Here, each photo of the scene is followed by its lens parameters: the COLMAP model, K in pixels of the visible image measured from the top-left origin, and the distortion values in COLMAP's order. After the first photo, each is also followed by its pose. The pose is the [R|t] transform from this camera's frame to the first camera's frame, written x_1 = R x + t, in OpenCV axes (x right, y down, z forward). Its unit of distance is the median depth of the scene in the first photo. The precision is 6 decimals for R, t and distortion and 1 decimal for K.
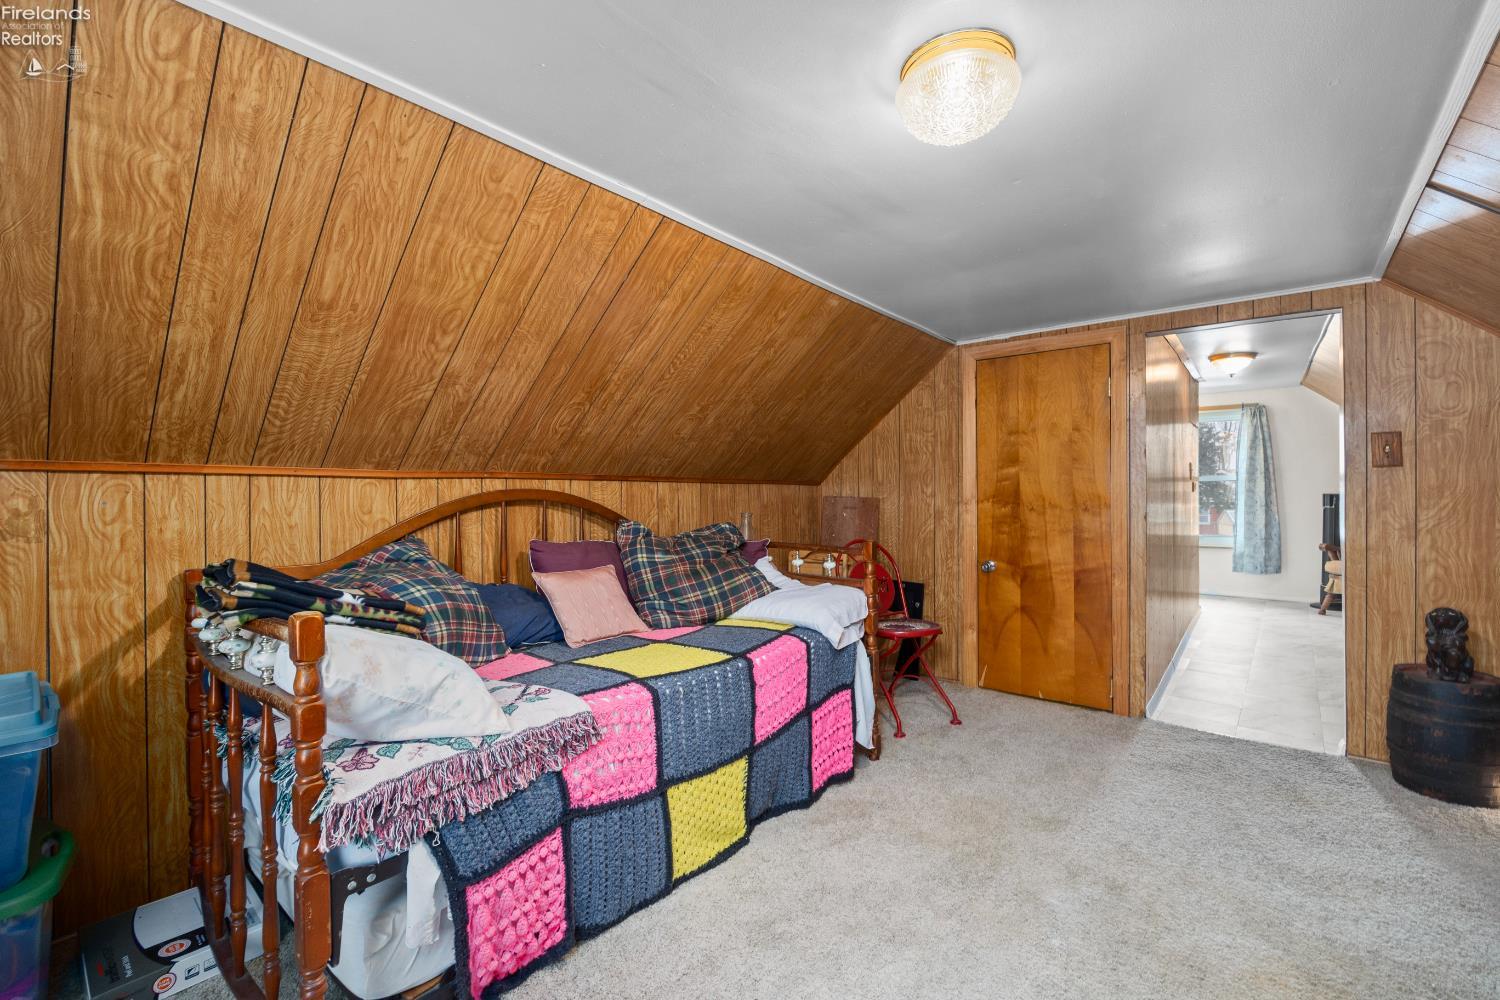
lens RADIAL K [[636.9, 0, 751.4], [0, 636.9, 493.2], [0, 0, 1]] dist [-0.000812, -0.000087]
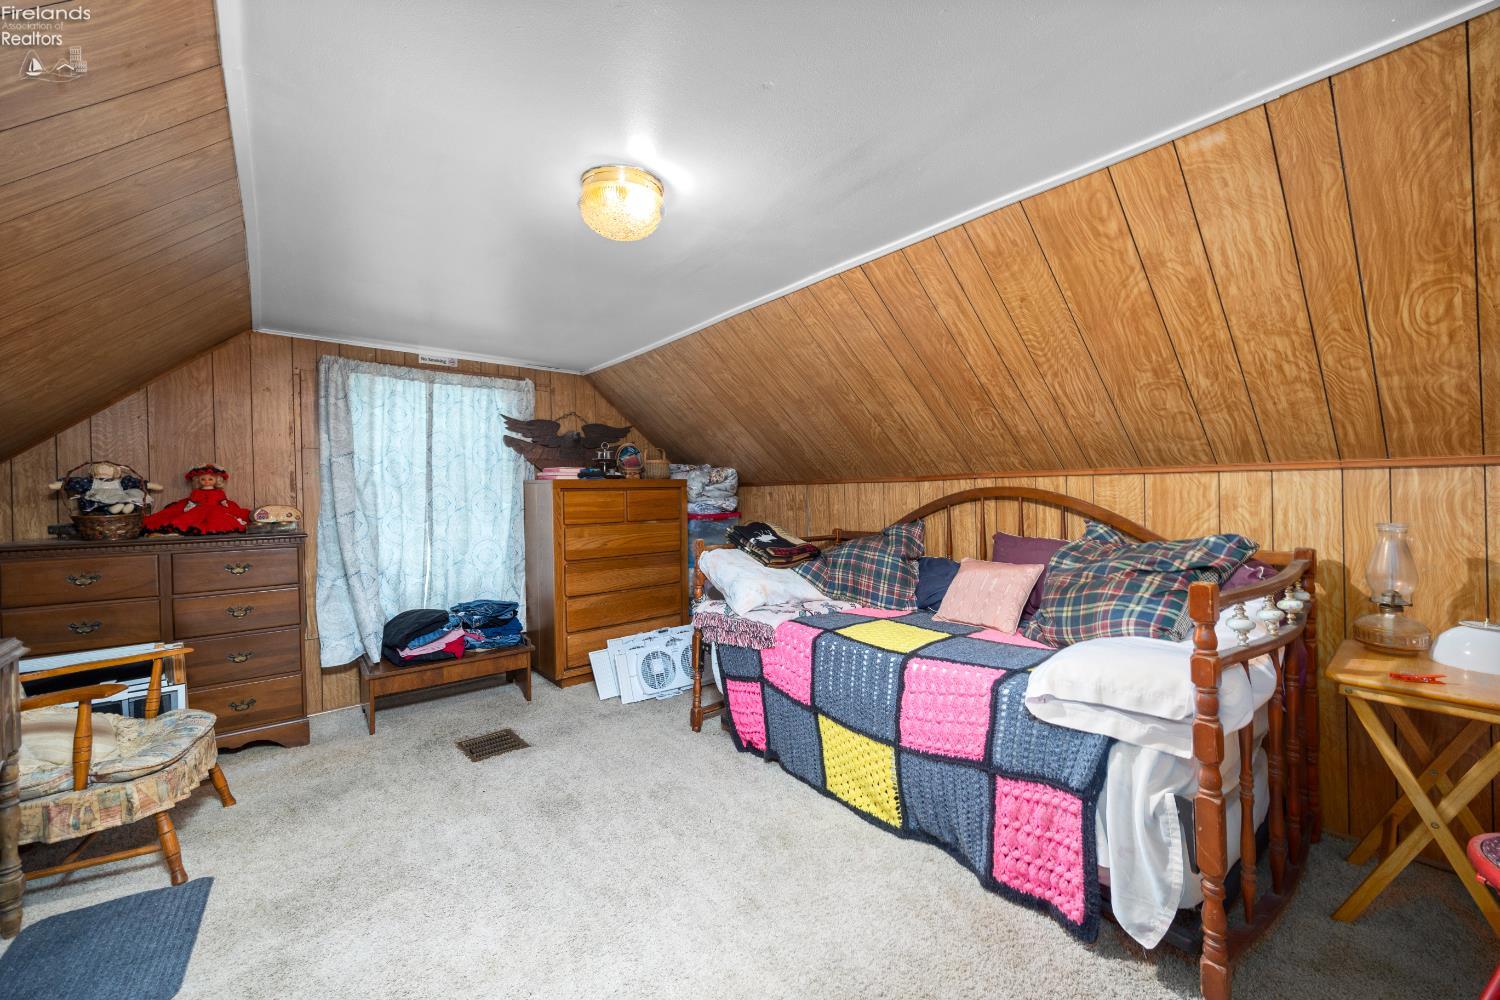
lens RADIAL K [[601.0, 0, 748.0], [0, 601.0, 493.9], [0, 0, 1]] dist [0.002025, -0.000098]
pose [[-0.212065, 0.008173, -0.977221, 1.053032], [0.013043, 0.999900, 0.005532, -0.007593], [0.977169, -0.011573, -0.212150, 1.046981]]
